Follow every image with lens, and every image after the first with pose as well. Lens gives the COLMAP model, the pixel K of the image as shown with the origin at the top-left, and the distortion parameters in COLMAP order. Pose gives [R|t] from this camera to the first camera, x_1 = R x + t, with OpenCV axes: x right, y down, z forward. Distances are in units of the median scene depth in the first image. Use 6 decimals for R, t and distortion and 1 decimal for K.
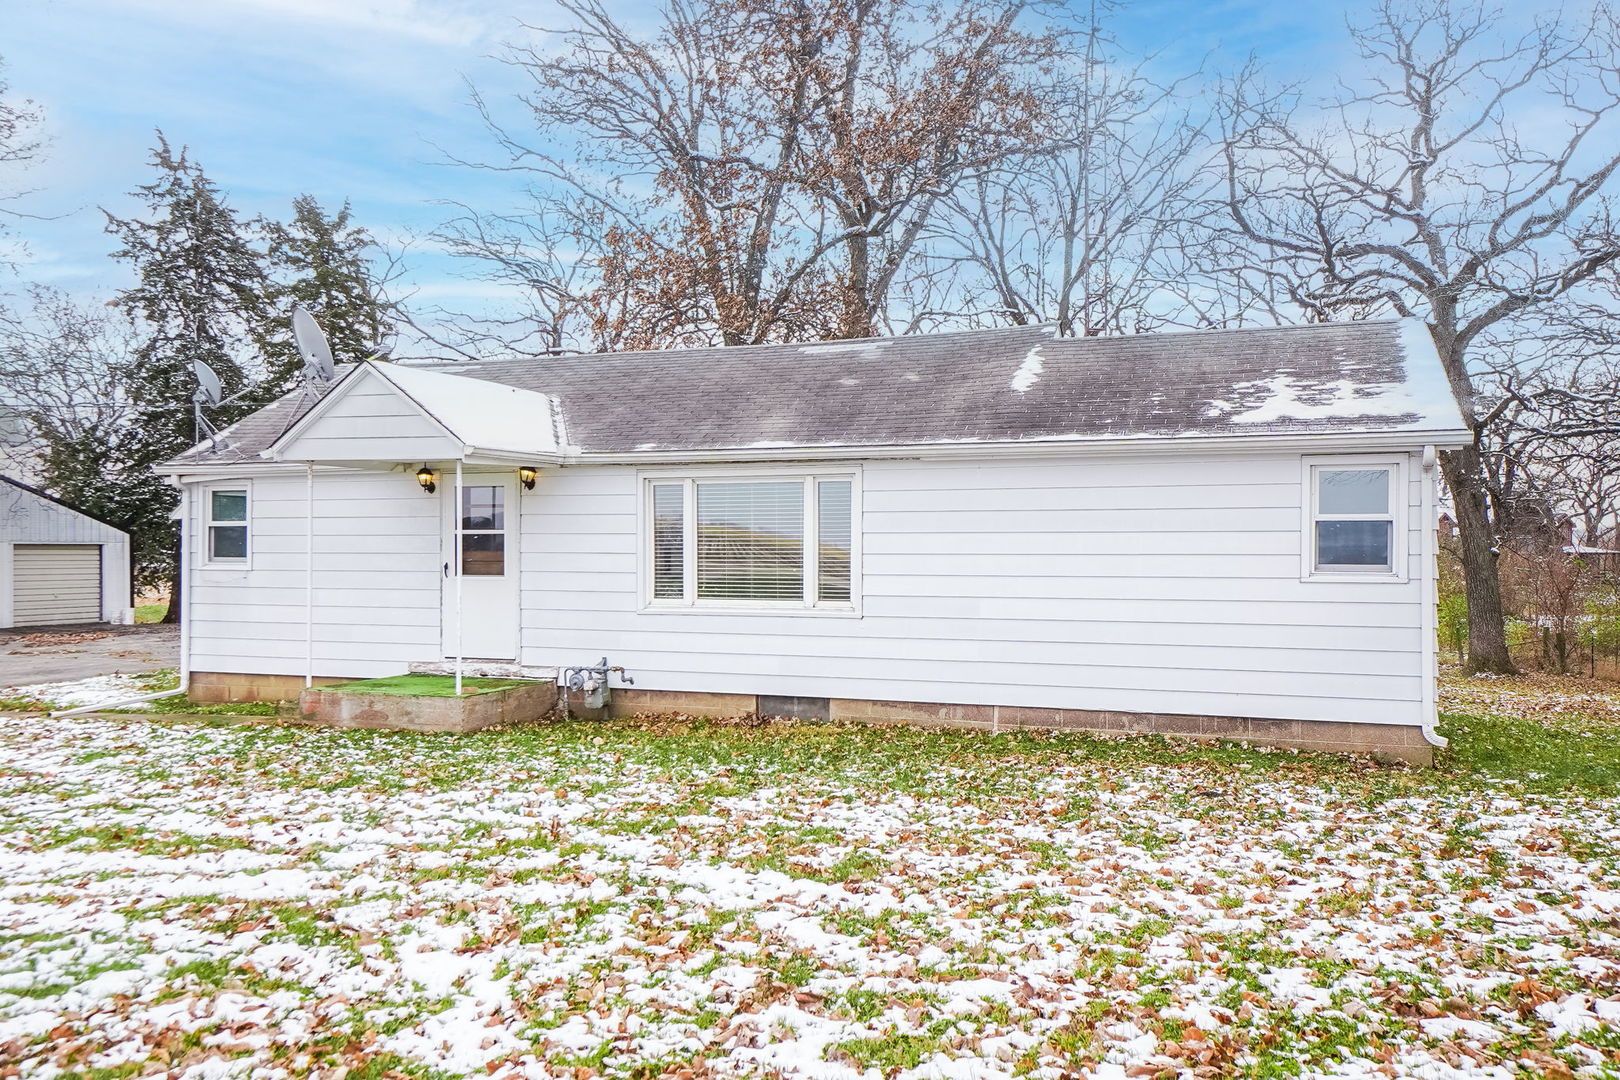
lens RADIAL K [[1202.0, 0, 810.0], [0, 1202.0, 540.0], [0, 0, 1]] dist [0.026257, 0.001979]
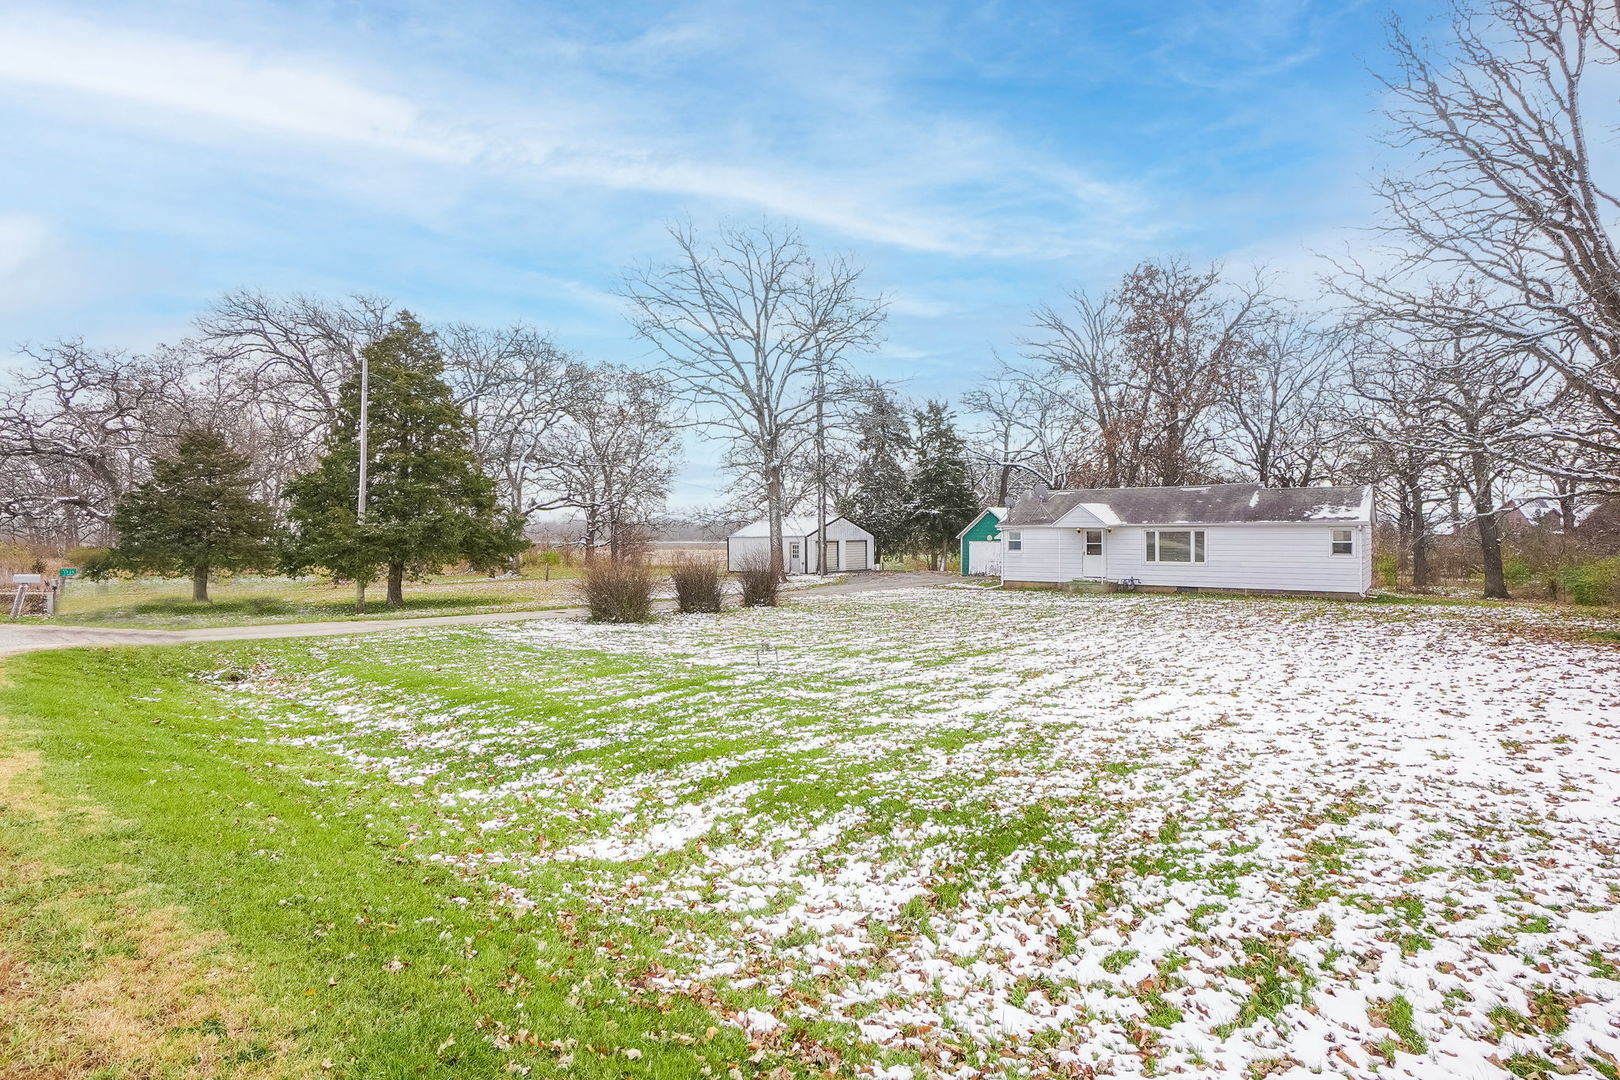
lens RADIAL K [[787.8, 0, 811.2], [0, 787.8, 515.3], [0, 0, 1]] dist [-0.042840, 0.000176]
pose [[0.941006, -0.008735, -0.338277, -0.291386], [0.004036, 0.999885, -0.014593, -0.065489], [0.338366, 0.012367, 0.940933, -1.696309]]
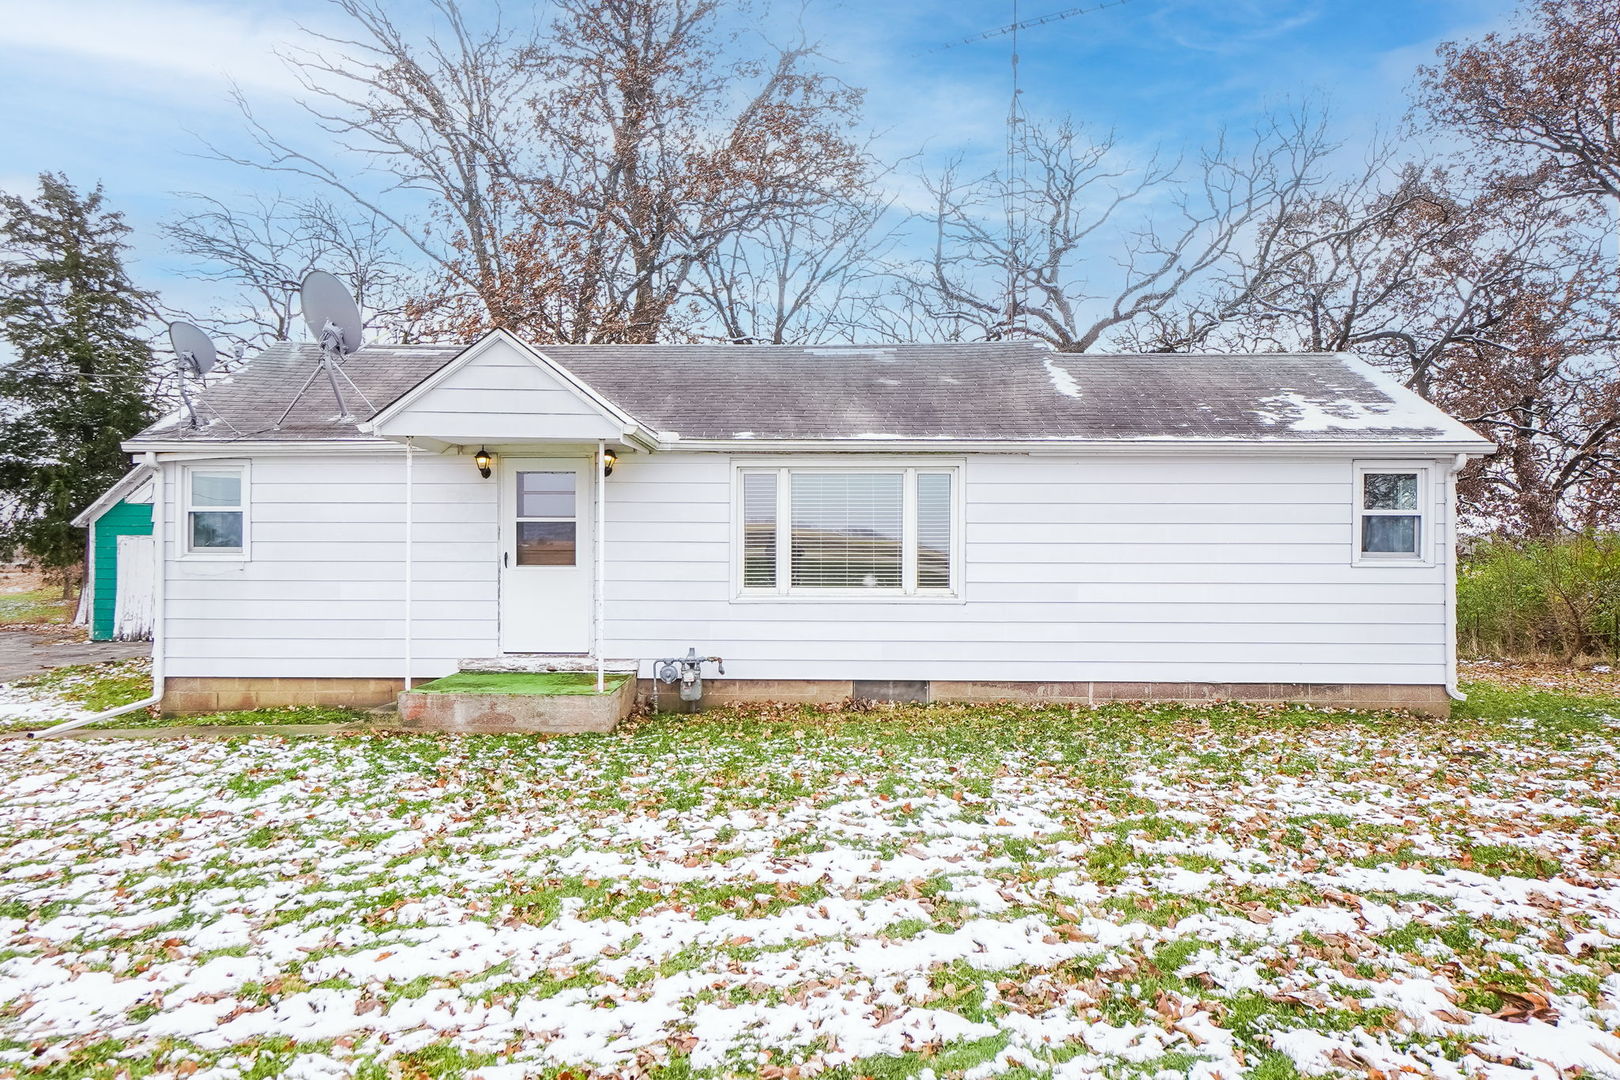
lens RADIAL K [[1010.7, 0, 751.3], [0, 1010.7, 543.5], [0, 0, 1]] dist [0.002262, 0.002106]
pose [[0.951583, 0.002741, 0.307381, -0.384517], [-0.003749, 0.999989, 0.002688, 0.009708], [-0.307370, -0.003710, 0.951583, 0.200126]]
